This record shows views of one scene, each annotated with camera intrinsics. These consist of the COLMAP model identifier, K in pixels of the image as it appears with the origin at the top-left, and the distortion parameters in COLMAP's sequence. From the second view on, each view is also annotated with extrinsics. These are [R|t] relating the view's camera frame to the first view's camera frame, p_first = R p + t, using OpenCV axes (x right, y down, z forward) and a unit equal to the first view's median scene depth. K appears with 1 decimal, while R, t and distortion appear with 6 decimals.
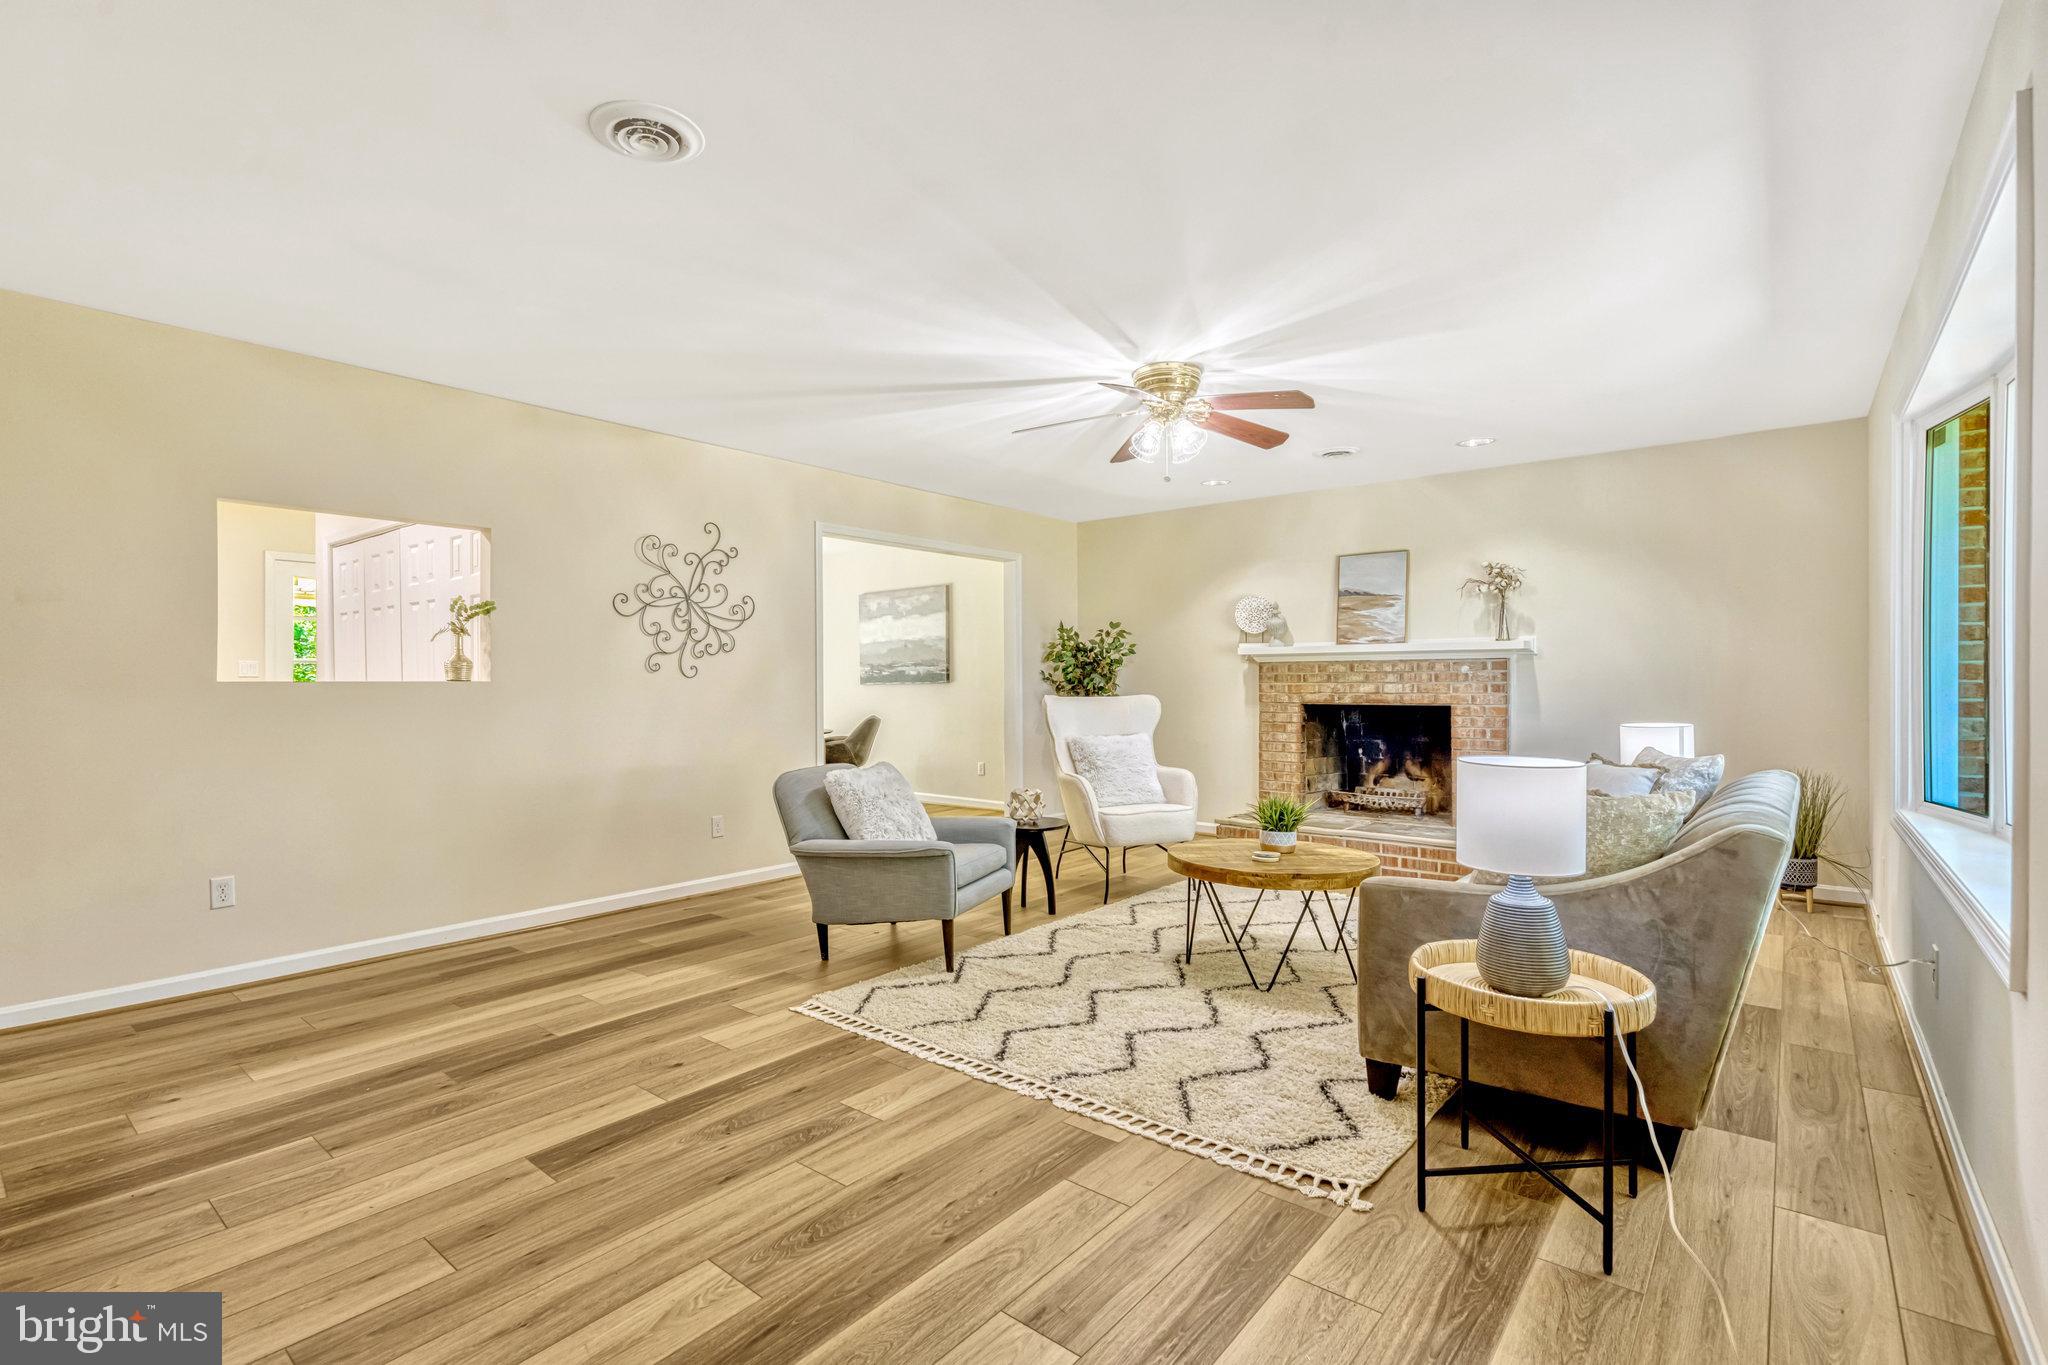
lens RADIAL K [[943.3, 0, 1025.0], [0, 943.3, 676.9], [0, 0, 1]] dist [-0.002847, 0.000772]
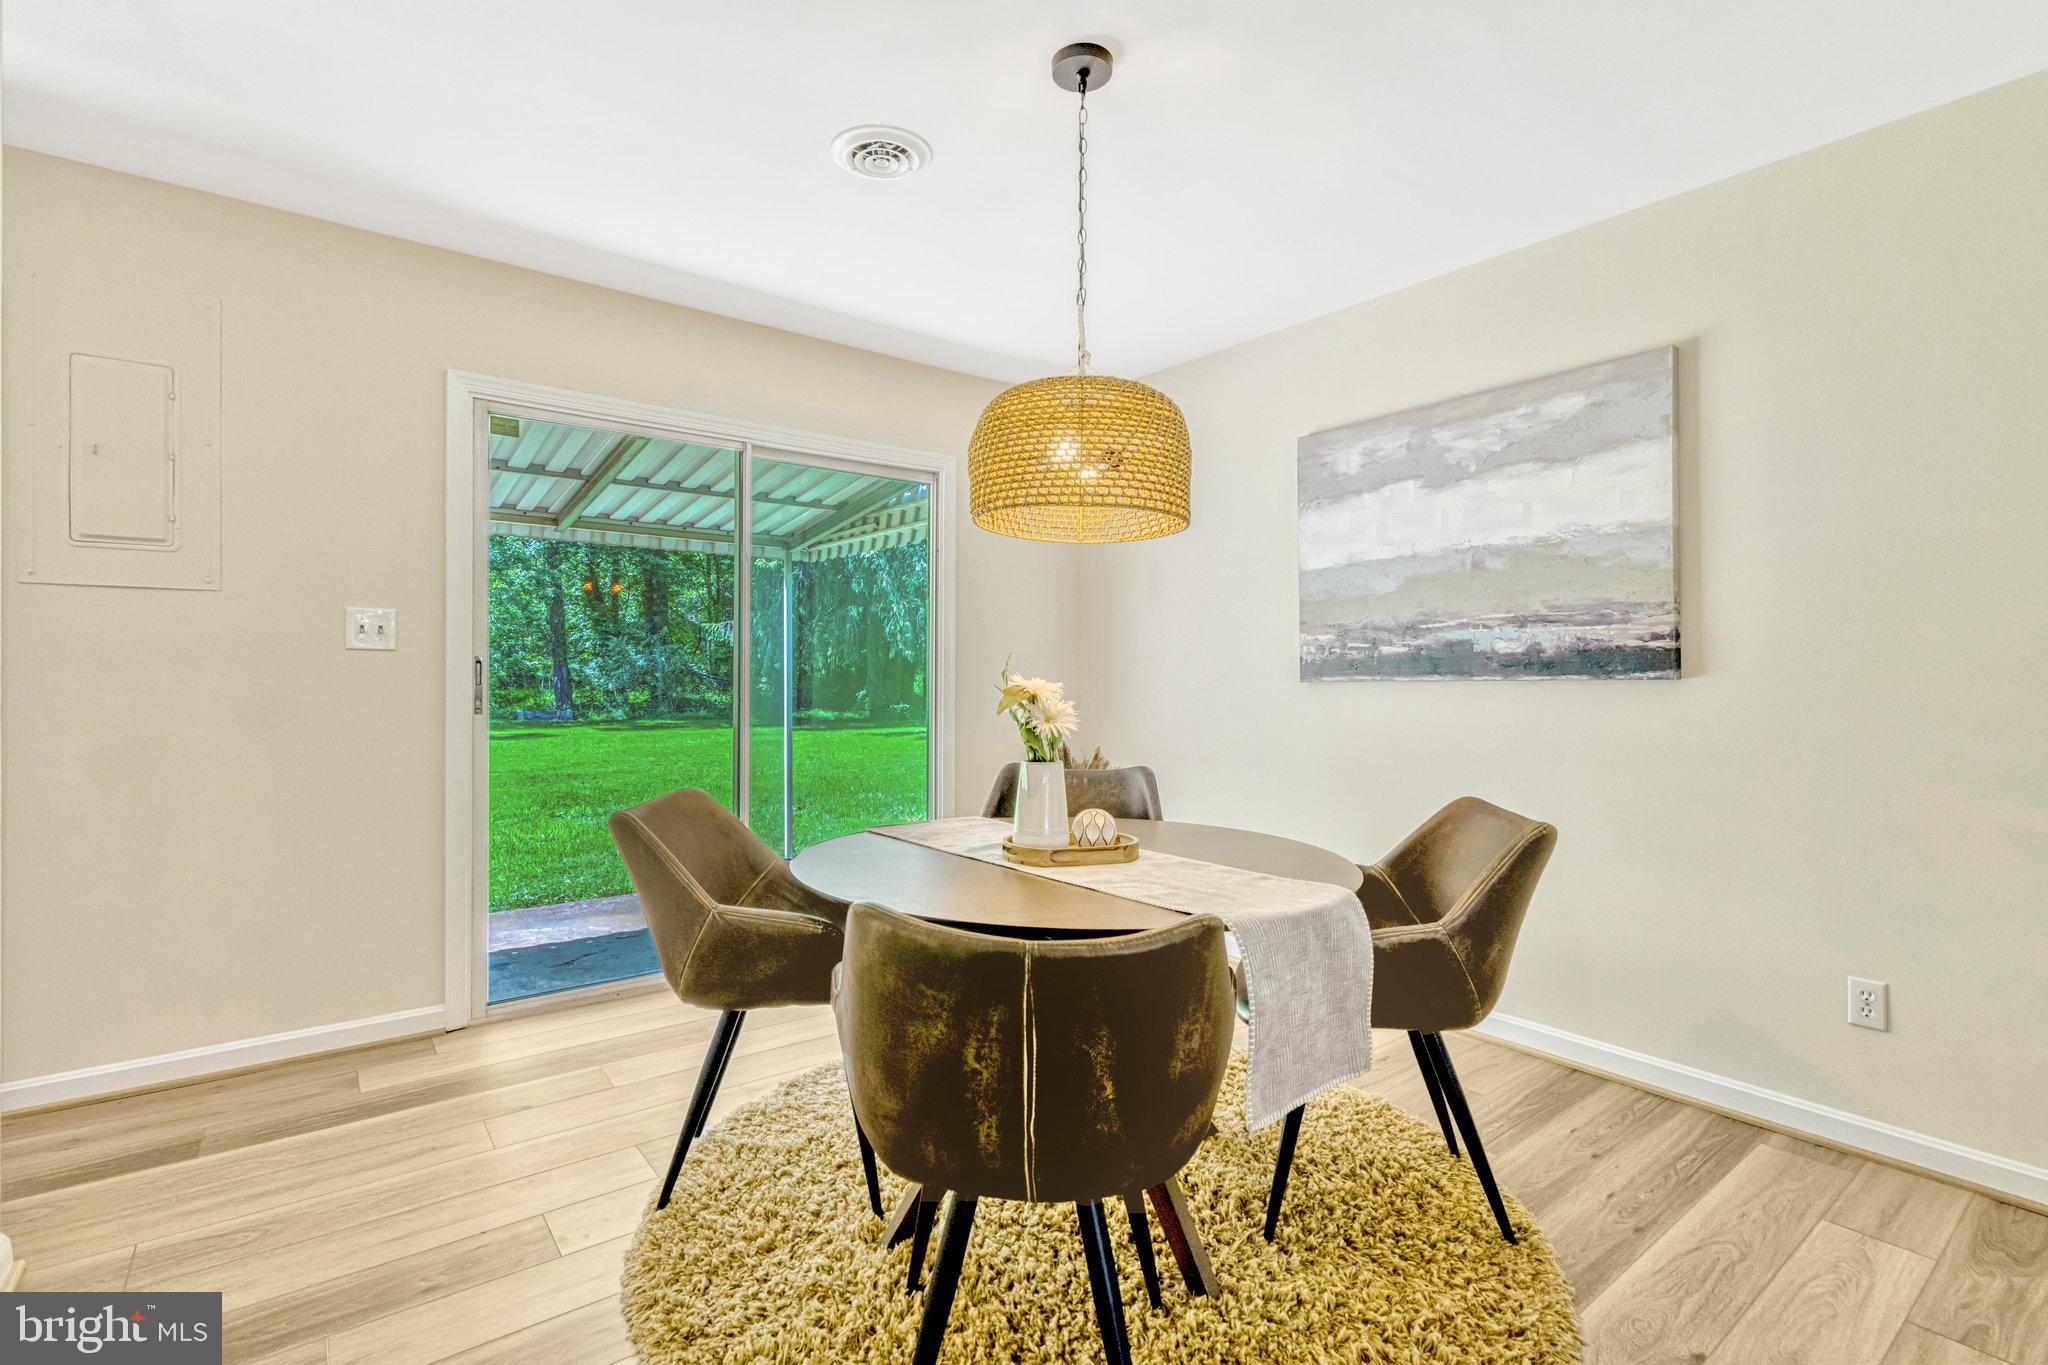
lens RADIAL K [[943.3, 0, 1031.6], [0, 943.3, 678.8], [0, 0, 1]] dist [-0.002847, 0.000772]
pose [[0.976368, 0.011780, -0.215793, -0.360650], [-0.011016, 0.999928, 0.004743, 0.012119], [0.215833, -0.002254, 0.976428, 1.125931]]
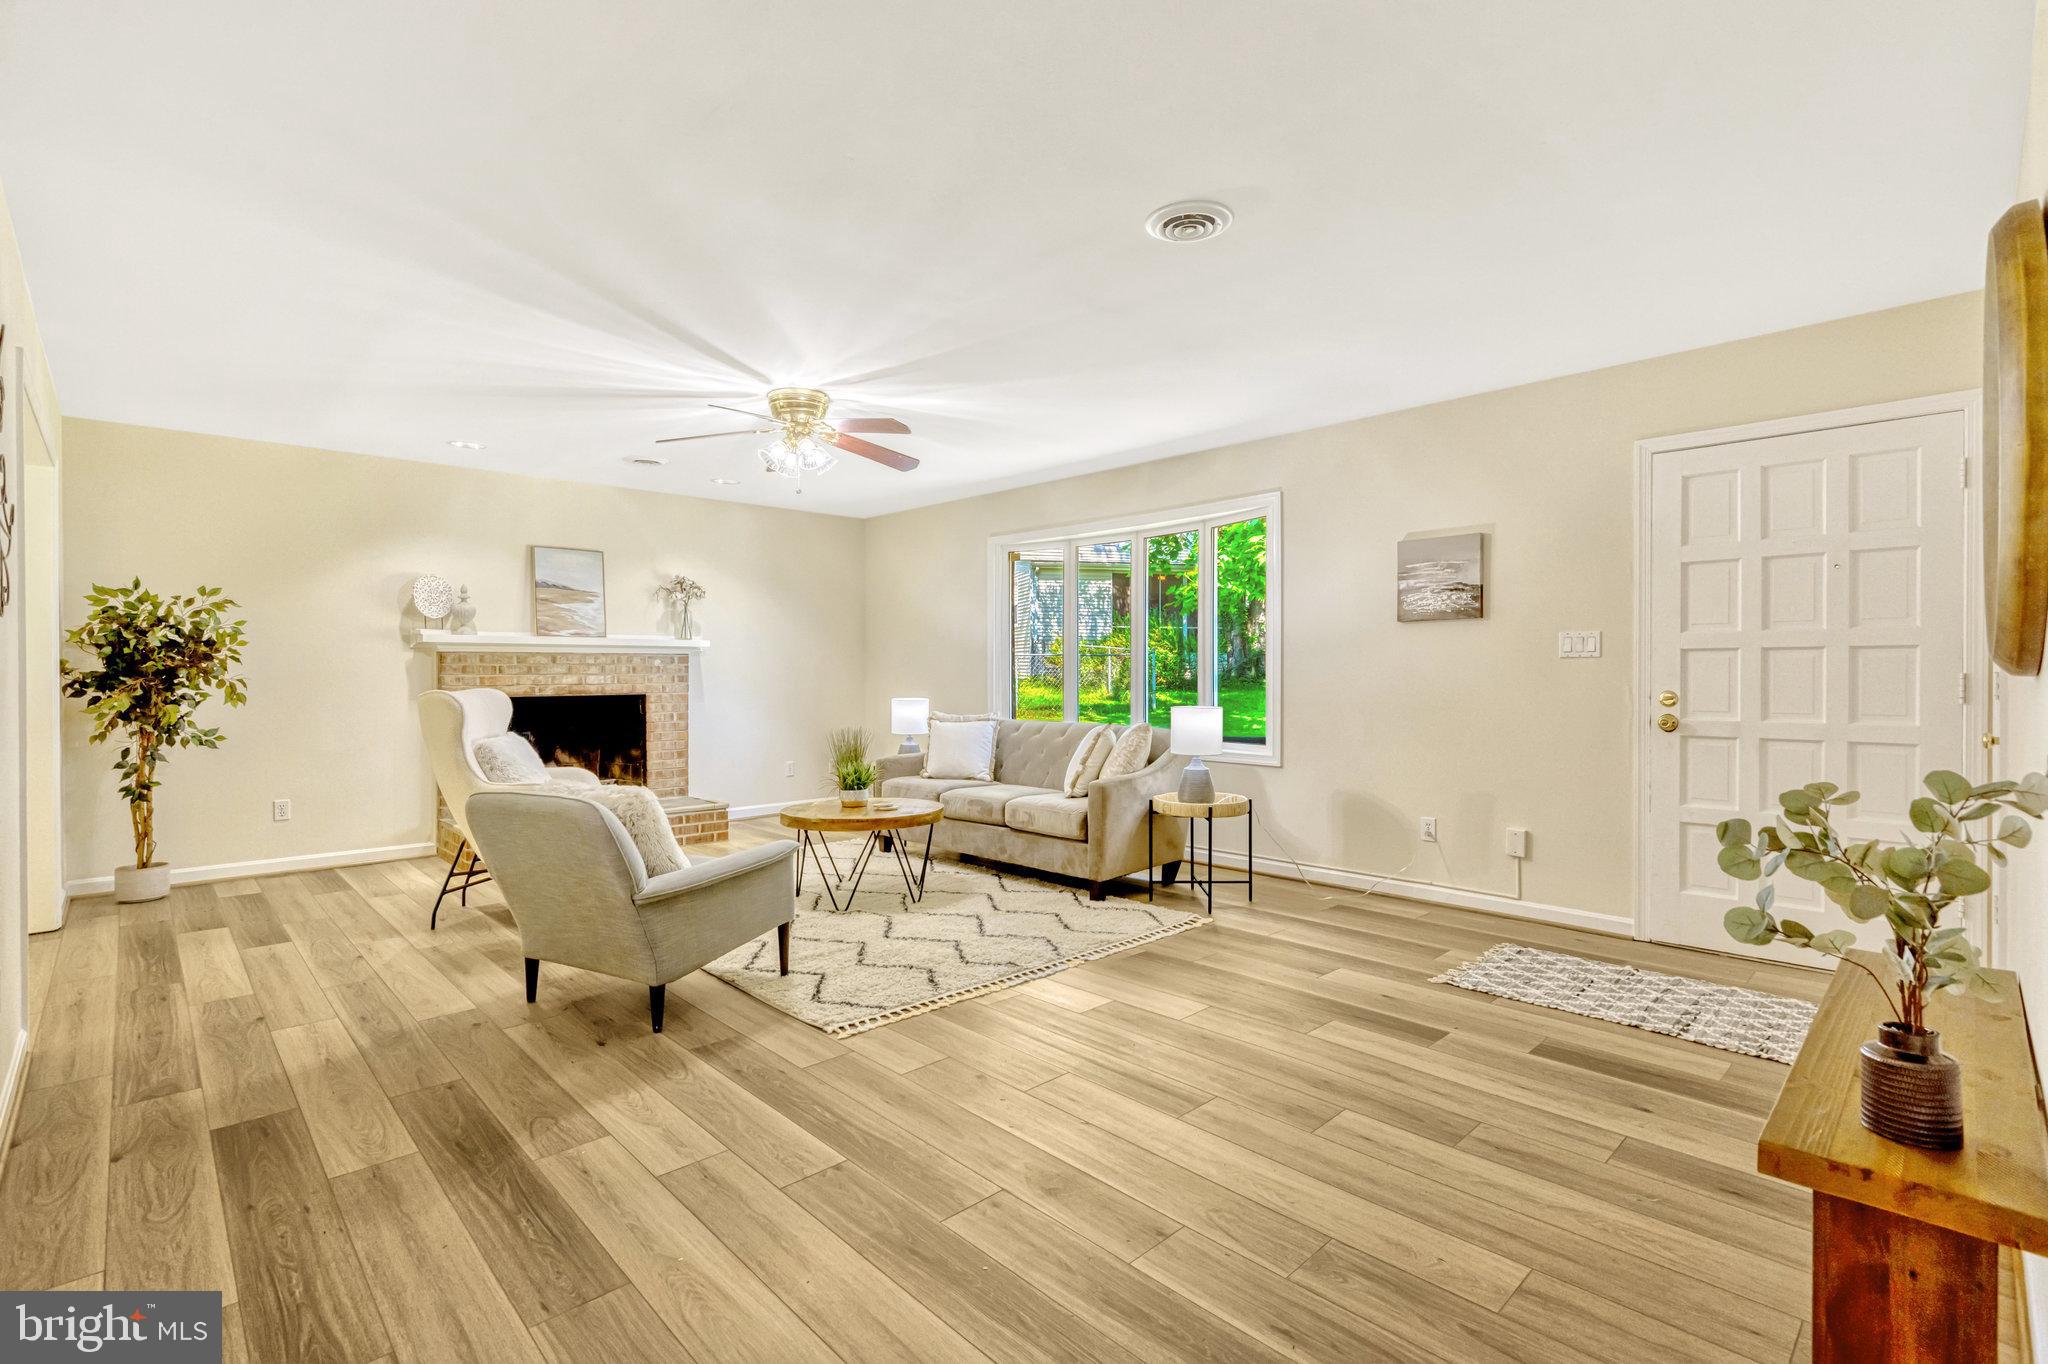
lens RADIAL K [[943.3, 0, 1007.1], [0, 943.3, 684.1], [0, 0, 1]] dist [-0.002847, 0.000772]
pose [[0.128112, -0.011484, 0.991693, -0.707211], [-0.004306, 0.999917, 0.012136, 0.002567], [-0.991750, -0.005825, 0.128052, 0.464526]]
